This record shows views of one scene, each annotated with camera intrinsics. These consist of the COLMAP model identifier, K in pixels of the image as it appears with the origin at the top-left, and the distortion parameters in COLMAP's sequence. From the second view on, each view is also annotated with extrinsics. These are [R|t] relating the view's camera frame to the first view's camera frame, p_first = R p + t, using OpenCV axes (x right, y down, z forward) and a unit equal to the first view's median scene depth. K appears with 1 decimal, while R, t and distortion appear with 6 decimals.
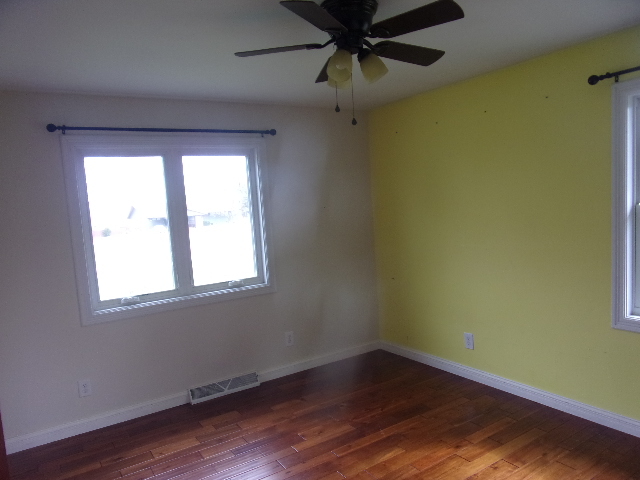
lens RADIAL K [[444.7, 0, 265.1], [0, 444.7, 242.0], [0, 0, 1]] dist [-0.006400, -0.001476]
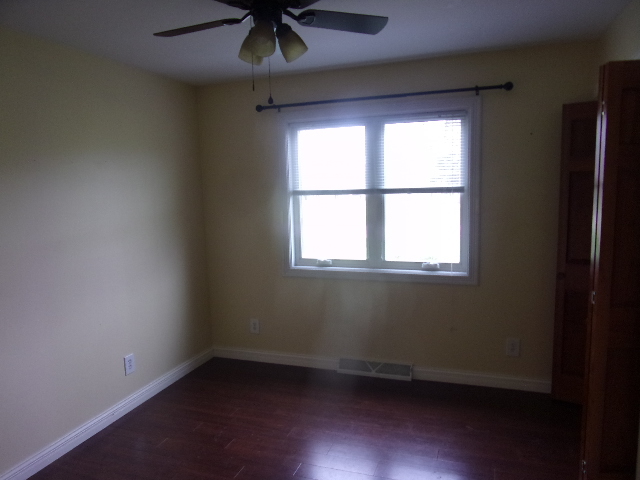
lens RADIAL K [[459.2, 0, 320.0], [0, 459.2, 240.0], [0, 0, 1]] dist [-0.007227, -0.000380]
pose [[0.662579, 0.145294, -0.734765, 0.483845], [-0.075512, 0.988964, 0.127466, -0.062945], [0.745176, -0.028973, 0.666238, 0.236392]]
